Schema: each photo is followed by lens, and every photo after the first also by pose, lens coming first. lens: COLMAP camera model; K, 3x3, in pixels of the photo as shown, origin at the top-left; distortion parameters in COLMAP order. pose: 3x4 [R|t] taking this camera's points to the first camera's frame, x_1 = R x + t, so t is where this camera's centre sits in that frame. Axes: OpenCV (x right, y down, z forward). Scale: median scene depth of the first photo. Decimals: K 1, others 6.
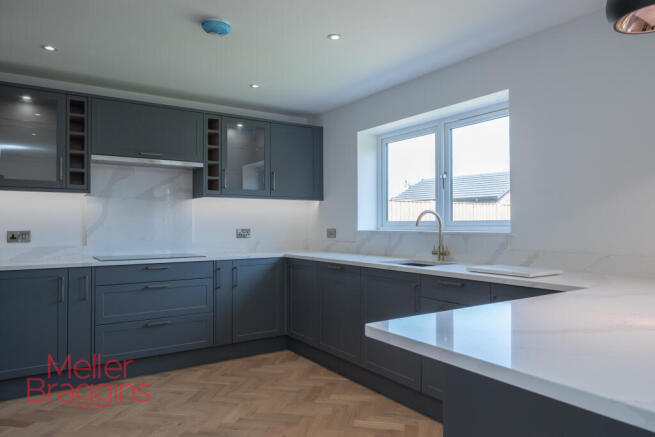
lens RADIAL K [[451.1, 0, 327.5], [0, 451.1, 218.5], [0, 0, 1]] dist [0.016217, 0.002613]
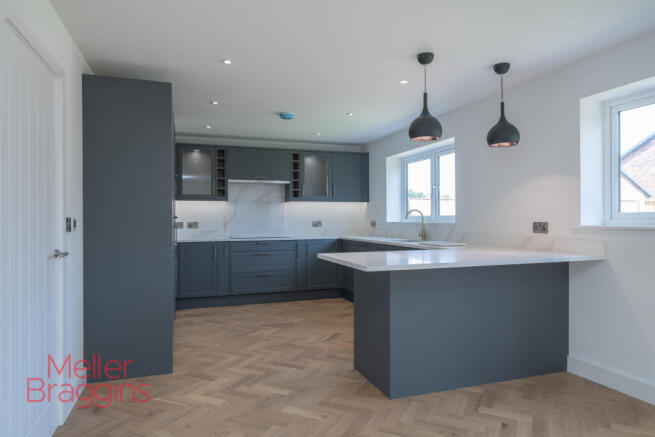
lens RADIAL K [[415.0, 0, 327.5], [0, 415.0, 218.5], [0, 0, 1]] dist [-0.000925, -0.000119]
pose [[0.968502, -0.002326, -0.248996, 0.244583], [0.005724, 0.999900, 0.012923, -0.005174], [0.248941, -0.013942, 0.968418, -0.451691]]
